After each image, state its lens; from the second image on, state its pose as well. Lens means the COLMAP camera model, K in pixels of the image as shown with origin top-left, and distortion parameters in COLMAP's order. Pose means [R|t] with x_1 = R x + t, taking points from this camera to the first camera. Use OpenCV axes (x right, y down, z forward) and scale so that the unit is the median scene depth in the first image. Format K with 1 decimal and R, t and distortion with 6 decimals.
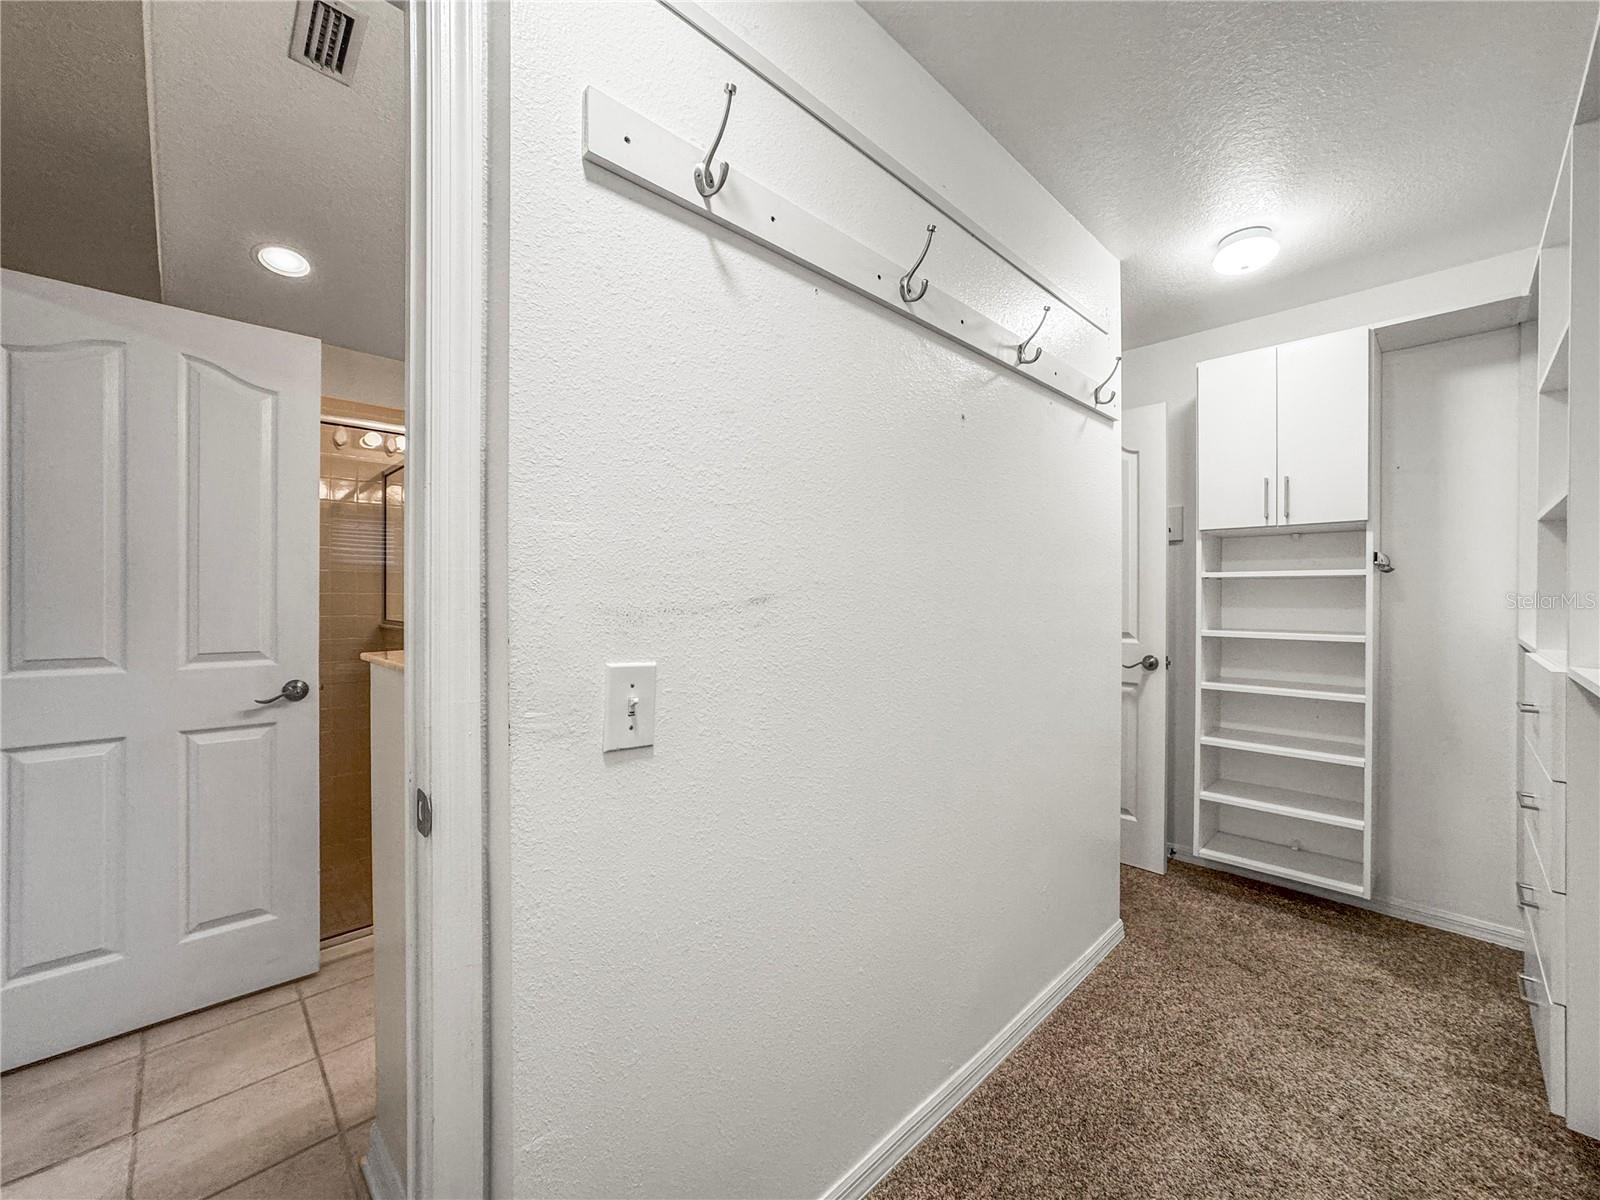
lens RADIAL K [[656.4, 0, 805.4], [0, 656.4, 574.7], [0, 0, 1]] dist [-0.027198, 0.013475]
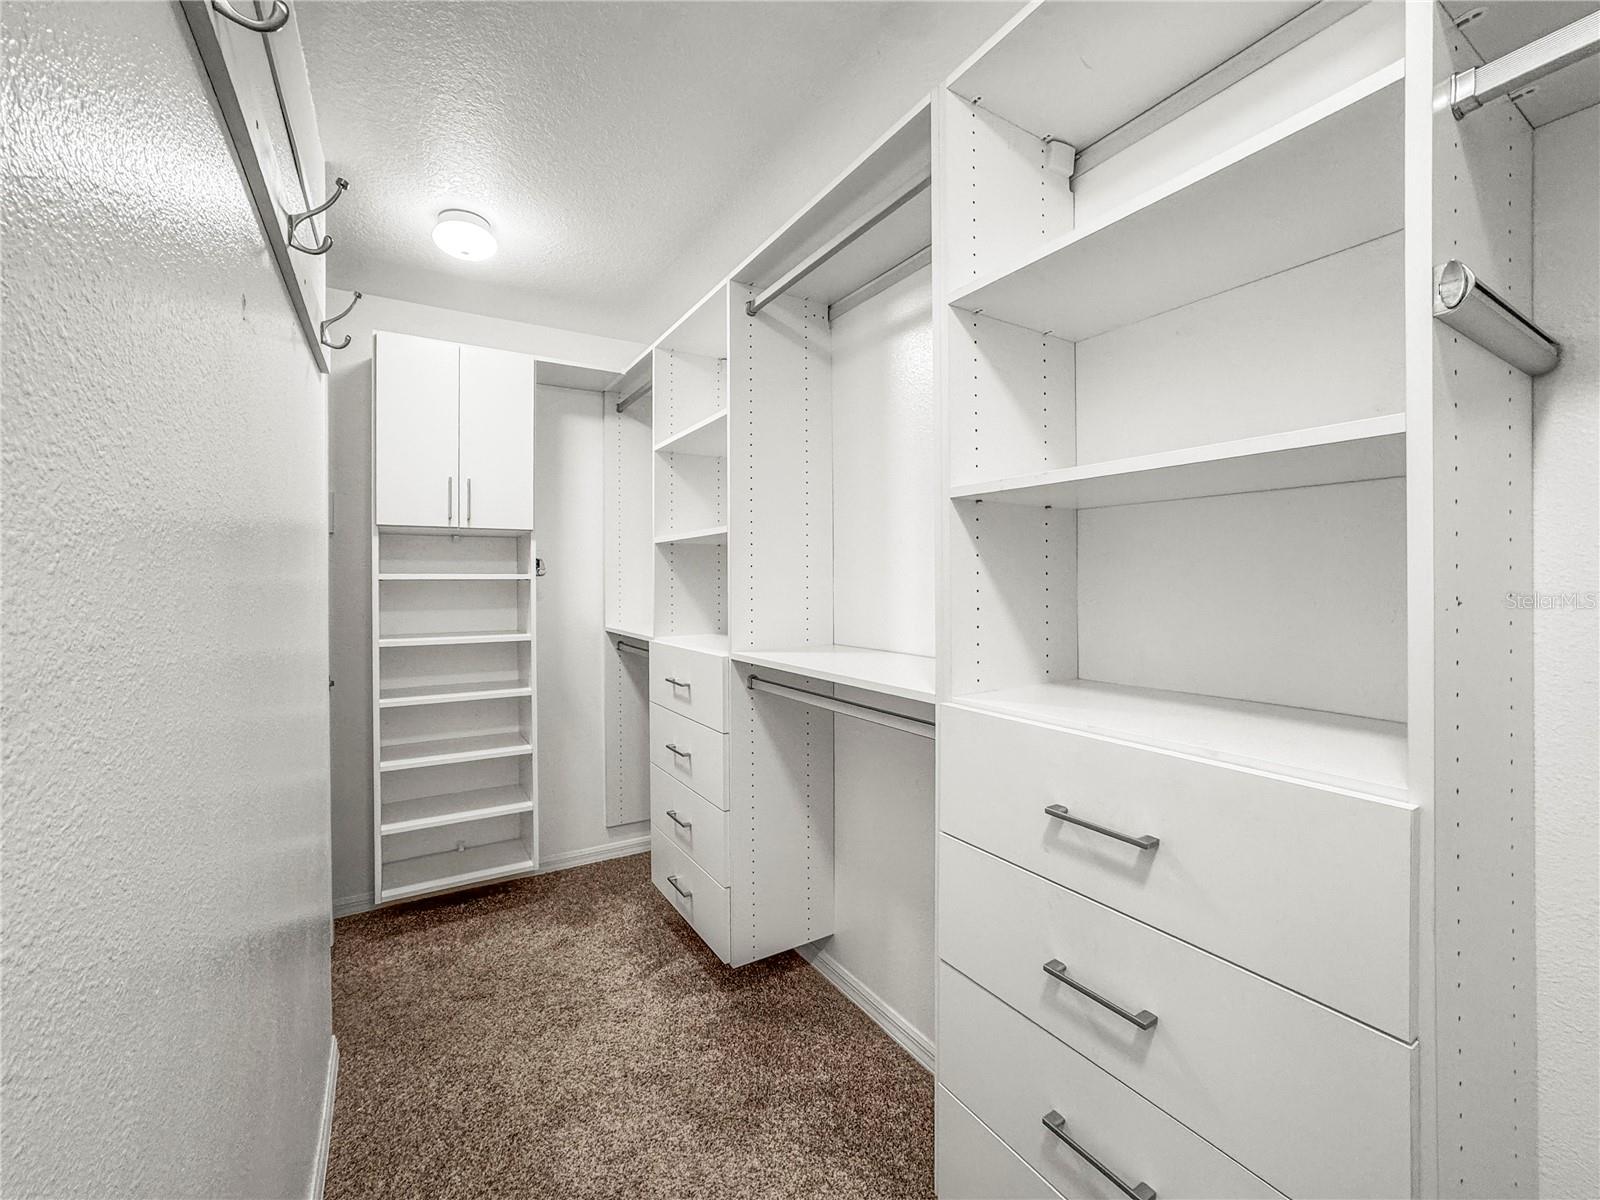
lens RADIAL K [[656.4, 0, 805.4], [0, 656.4, 574.7], [0, 0, 1]] dist [-0.027198, 0.013475]
pose [[0.233484, 0.007482, 0.972332, -0.115486], [-0.025538, 0.999673, -0.001560, -0.017813], [-0.972025, -0.024468, 0.233598, 0.281665]]
